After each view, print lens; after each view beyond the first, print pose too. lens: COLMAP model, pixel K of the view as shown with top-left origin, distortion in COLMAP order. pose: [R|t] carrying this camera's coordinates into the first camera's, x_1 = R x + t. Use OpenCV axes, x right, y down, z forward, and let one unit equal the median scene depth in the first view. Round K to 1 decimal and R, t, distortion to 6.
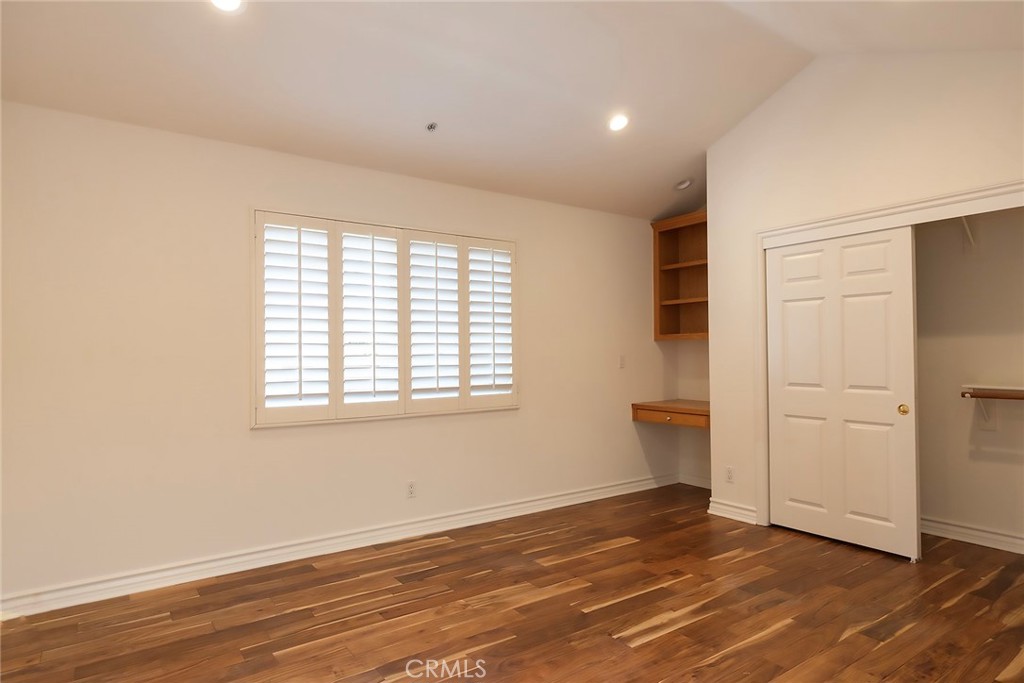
lens RADIAL K [[587.1, 0, 512.1], [0, 587.1, 342.3], [0, 0, 1]] dist [-0.000296, -0.002209]
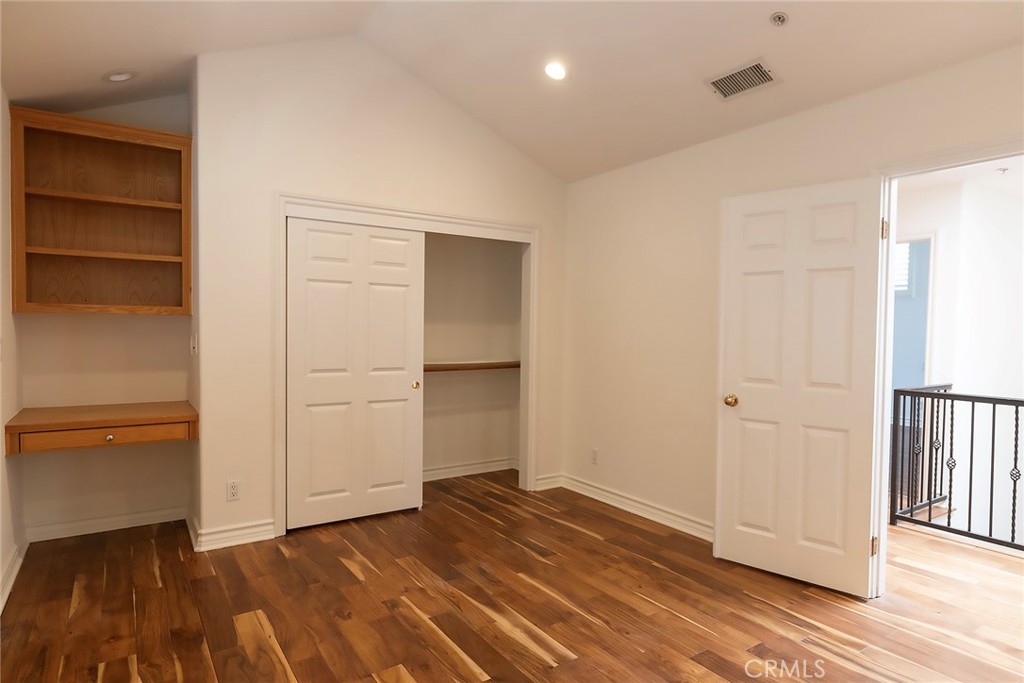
lens RADIAL K [[587.1, 0, 509.3], [0, 587.1, 348.0], [0, 0, 1]] dist [-0.000296, -0.002209]
pose [[0.020641, -0.019725, 0.999592, -0.508266], [-0.031073, 0.999310, 0.020361, 0.008369], [-0.999304, -0.031481, 0.020014, 0.779159]]
